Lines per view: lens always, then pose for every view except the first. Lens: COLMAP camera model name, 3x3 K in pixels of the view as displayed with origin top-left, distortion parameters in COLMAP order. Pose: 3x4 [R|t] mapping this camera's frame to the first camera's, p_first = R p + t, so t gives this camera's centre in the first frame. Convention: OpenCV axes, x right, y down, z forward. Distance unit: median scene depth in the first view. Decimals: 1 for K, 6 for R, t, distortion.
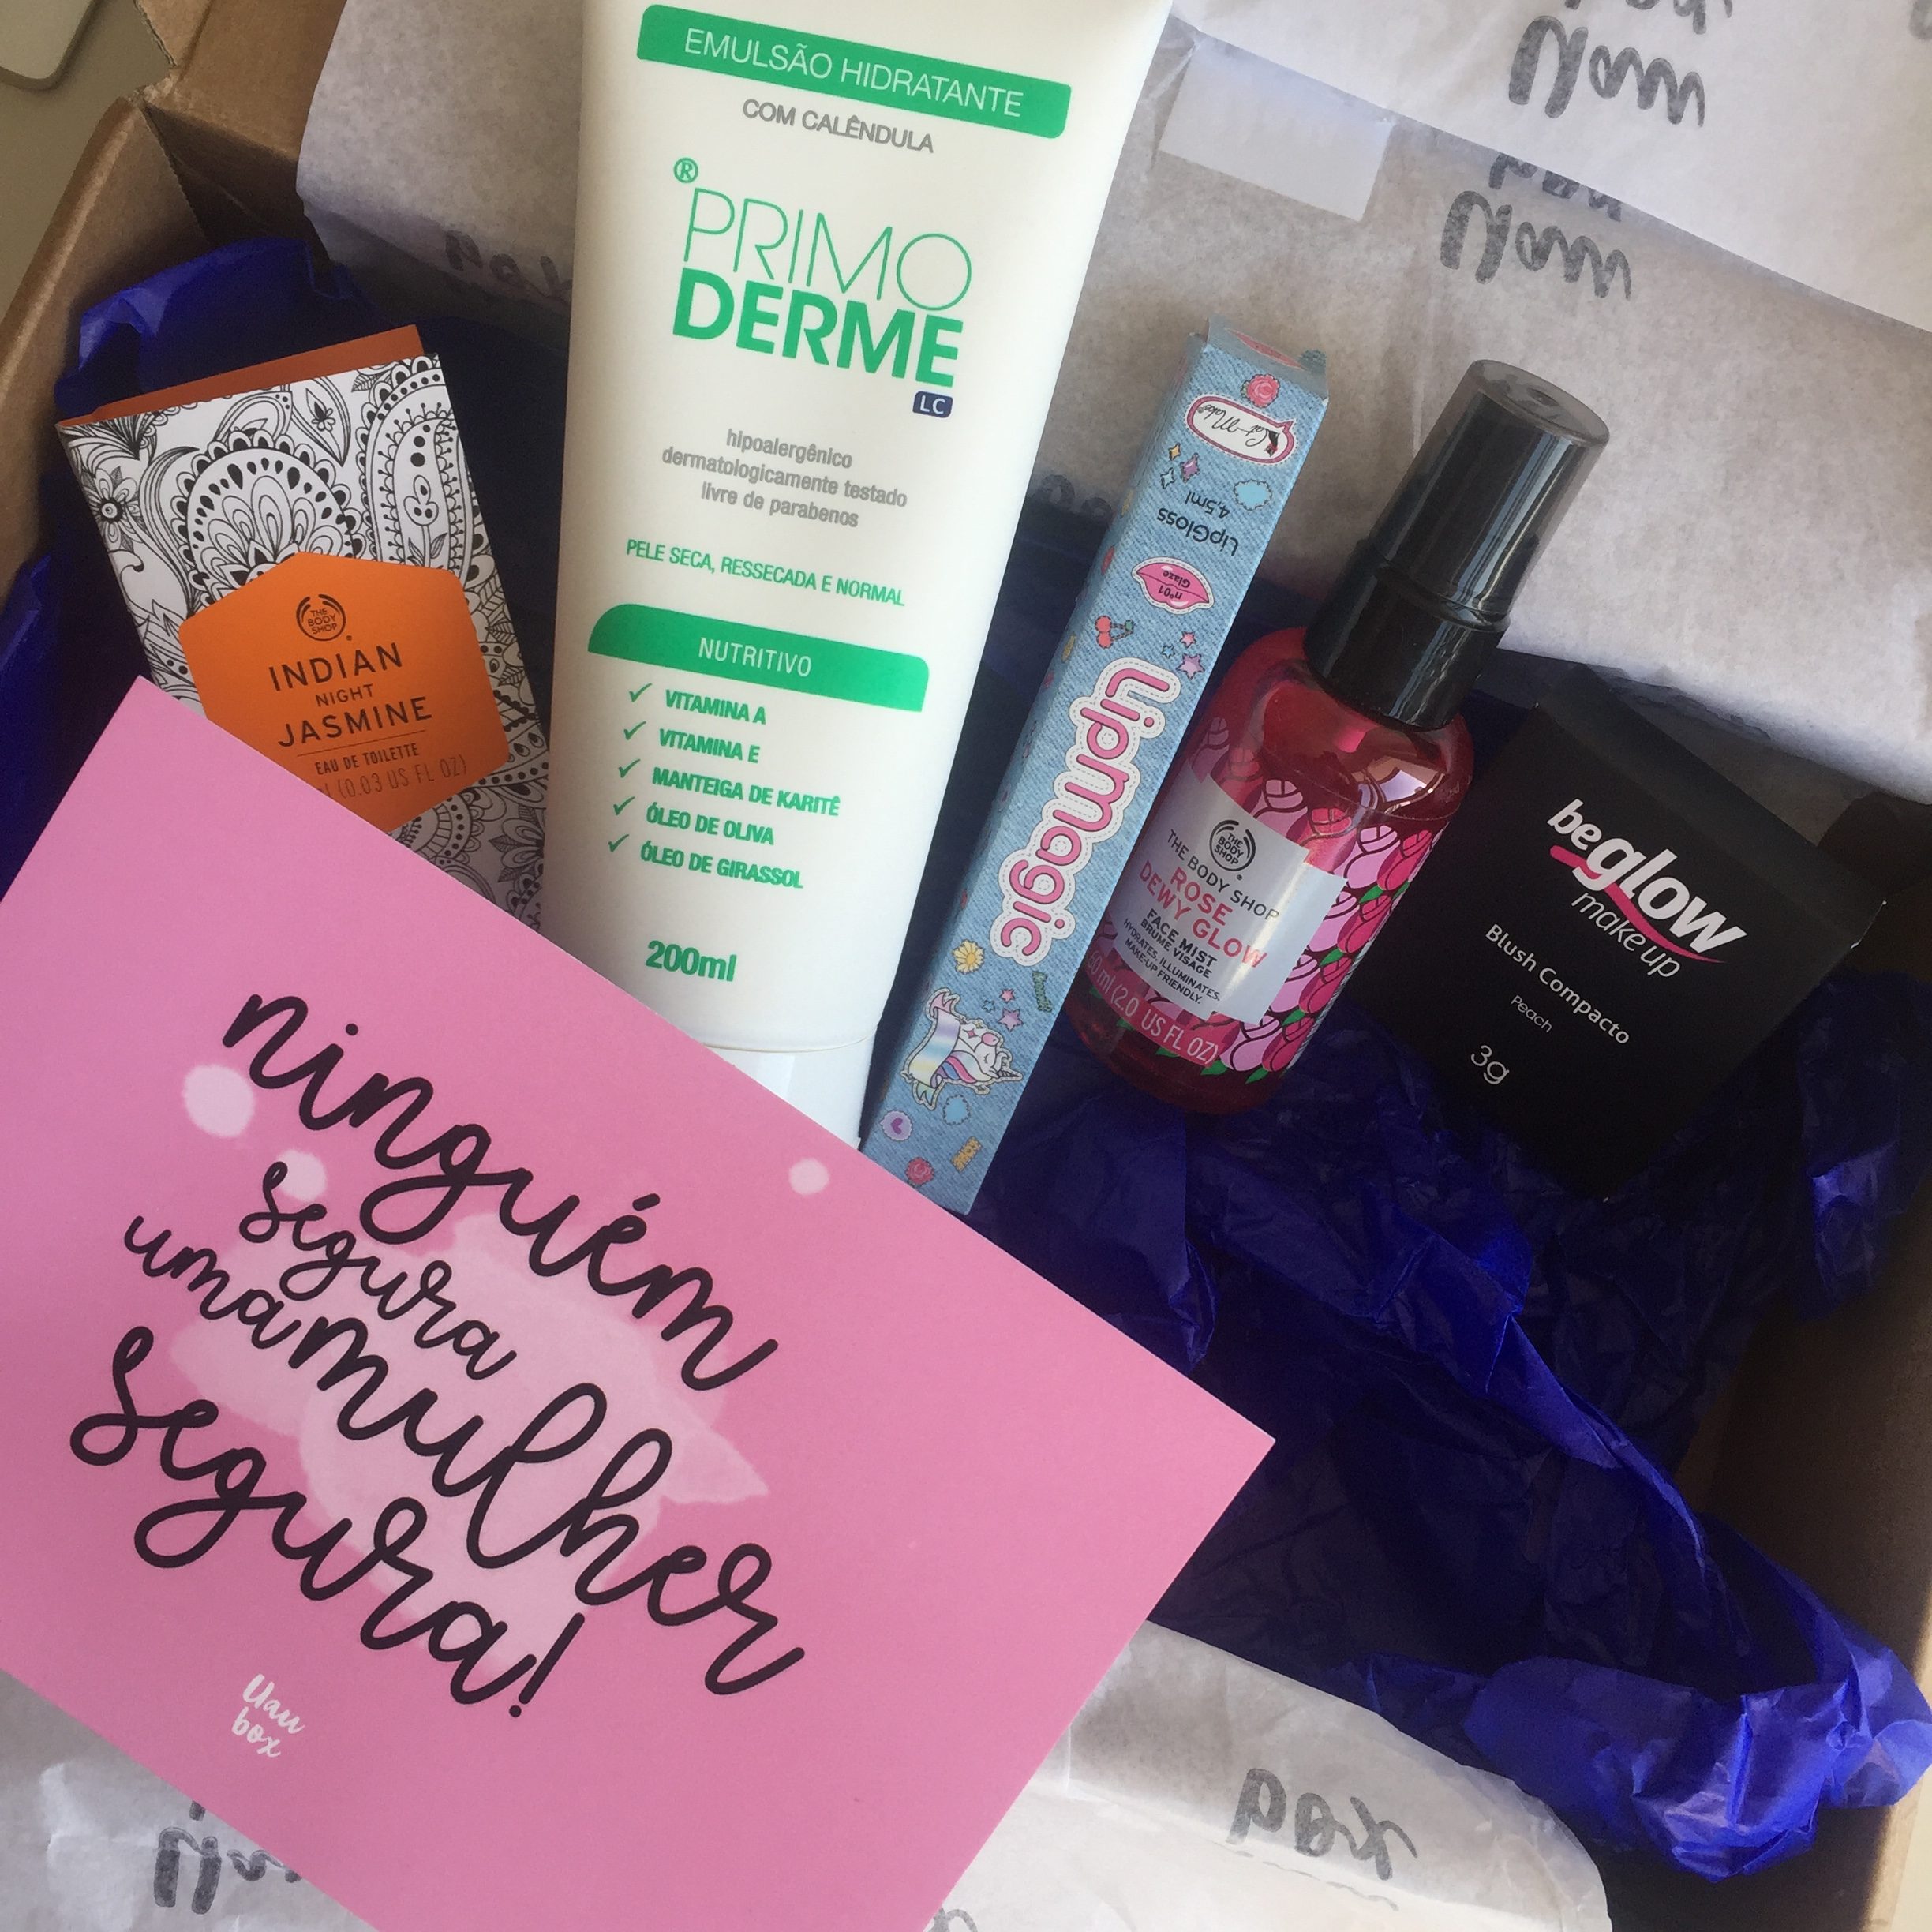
lens RADIAL K [[2449.0, 0, 973.2], [0, 2449.0, 965.7], [0, 0, 1]] dist [0.057880, 0.000000]
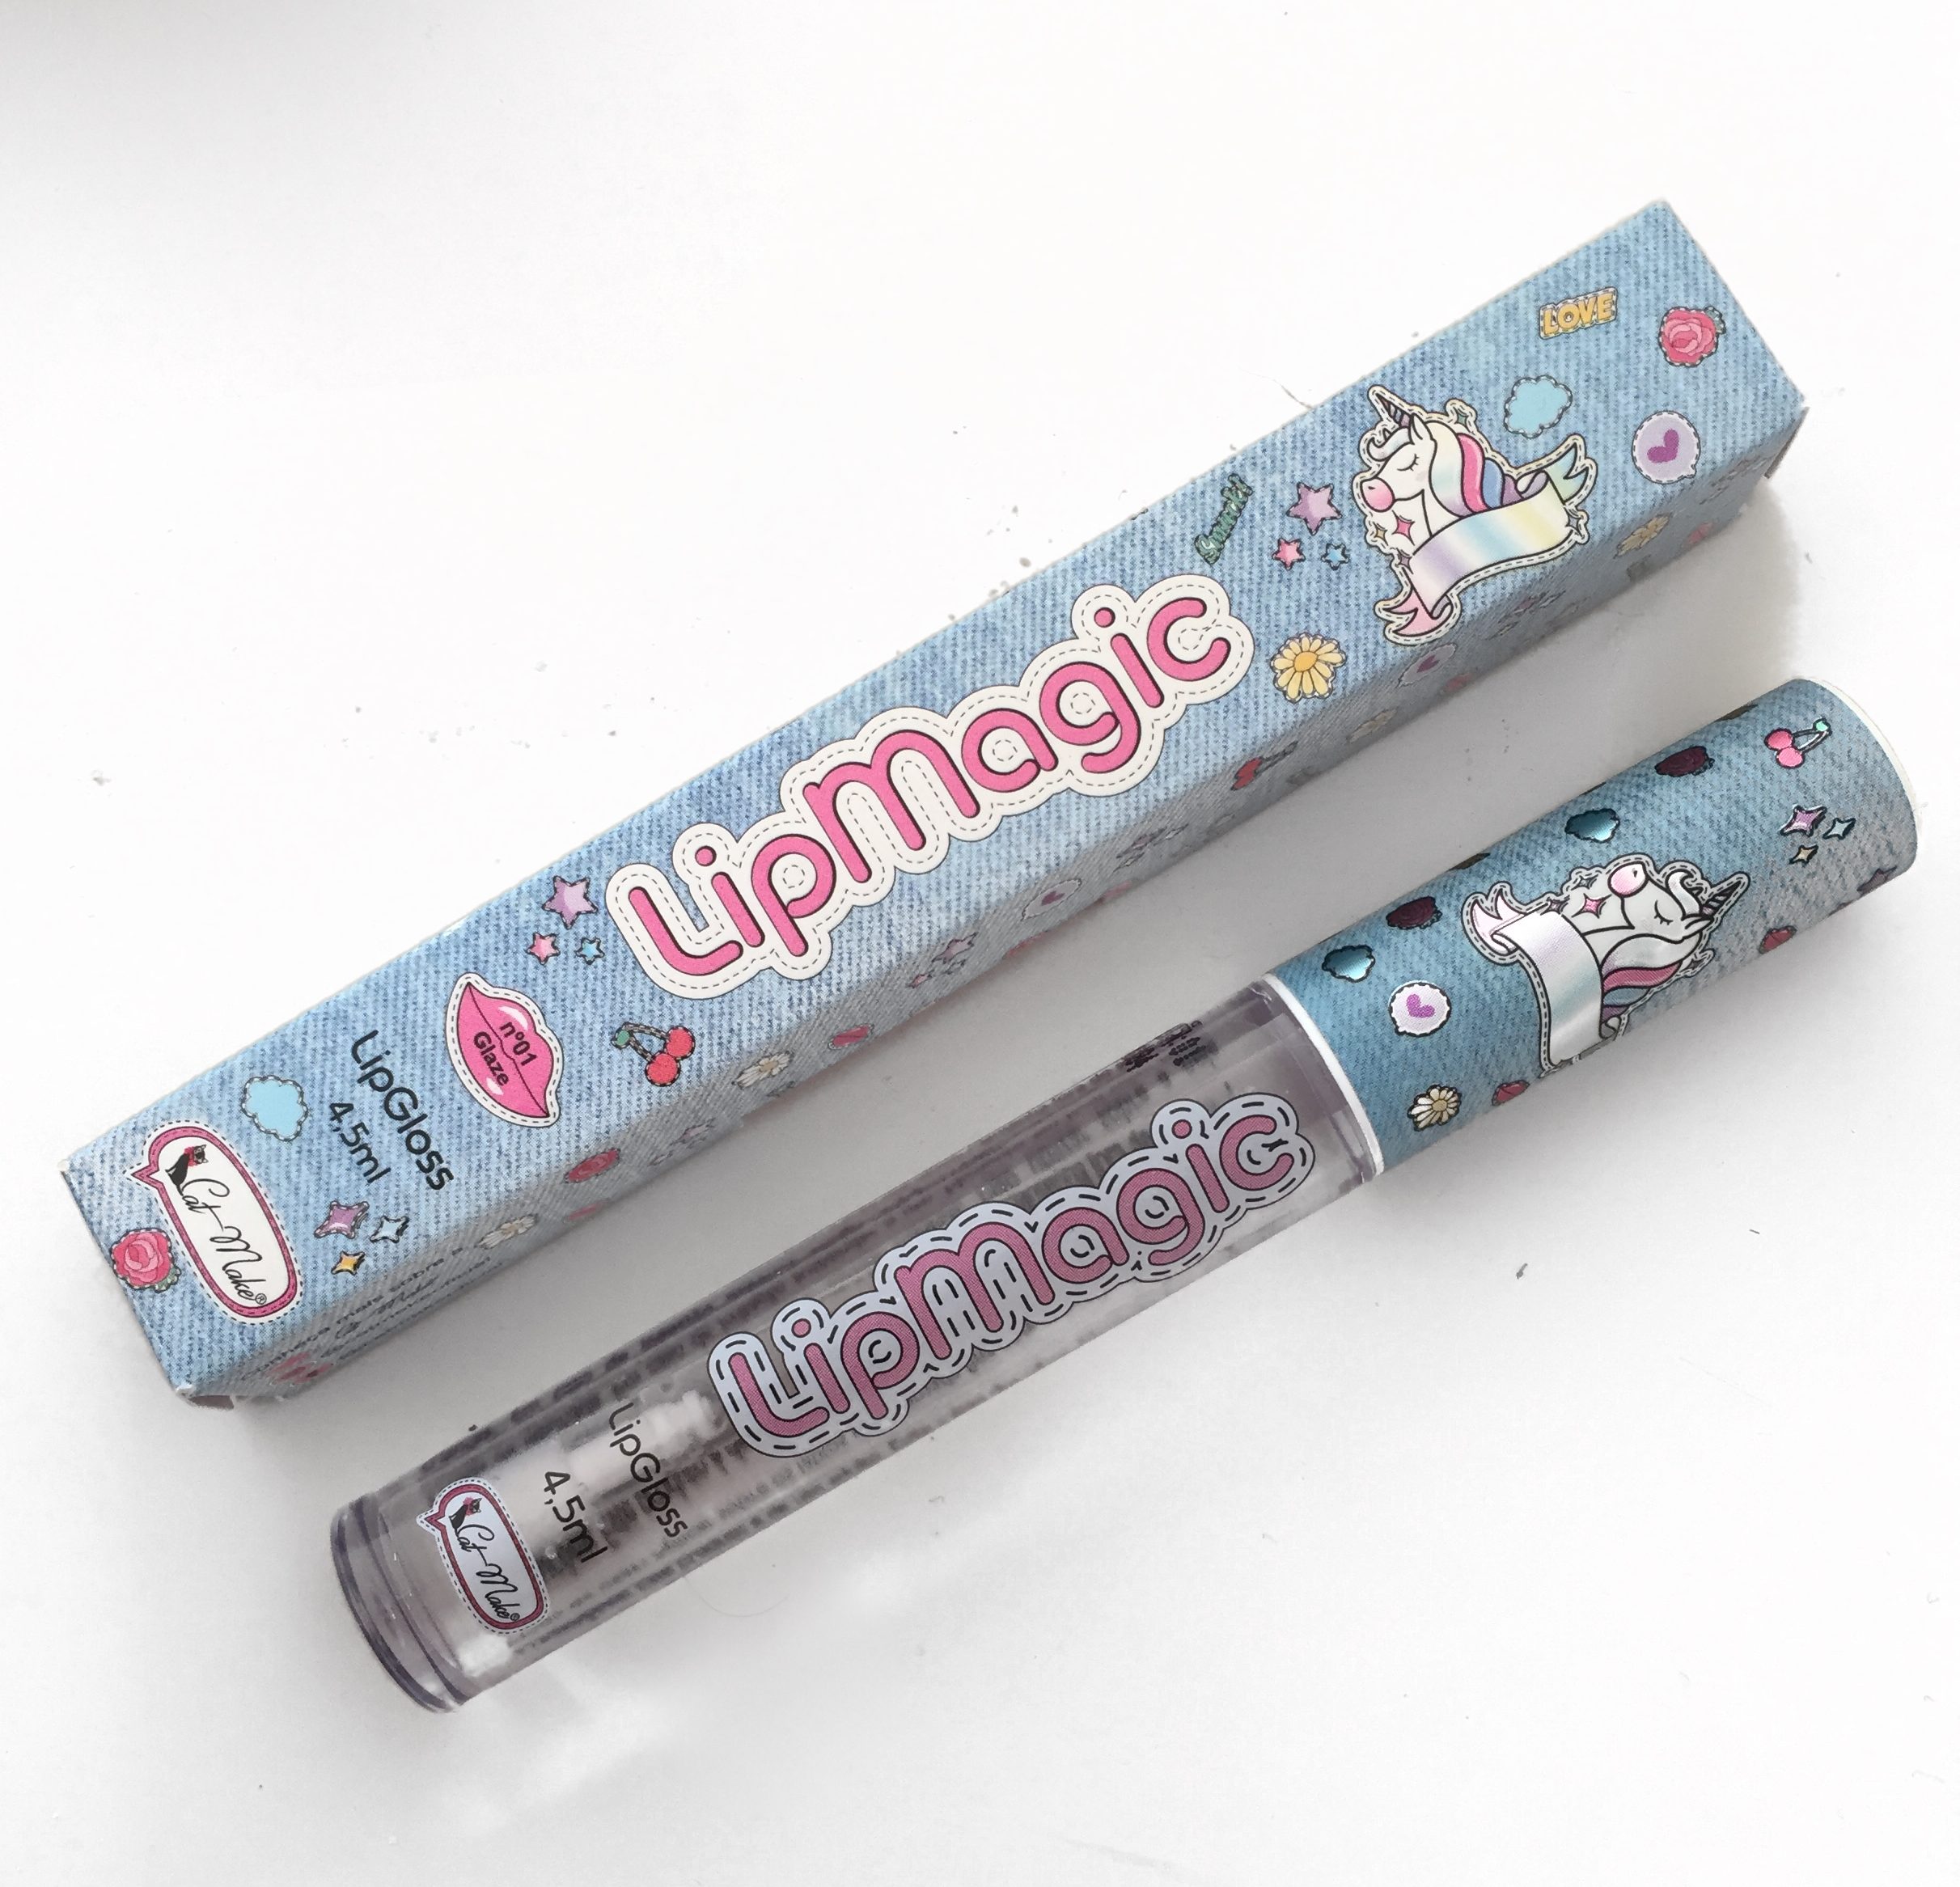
lens RADIAL K [[1729.0, 0, 979.3], [0, 1729.0, 946.2], [0, 0, 1]] dist [-0.000063, -0.003016]
pose [[-0.789232, -0.588504, 0.175430, -0.043866], [0.536068, -0.799601, -0.270684, 0.010165], [0.299572, -0.119590, 0.946549, 0.684637]]
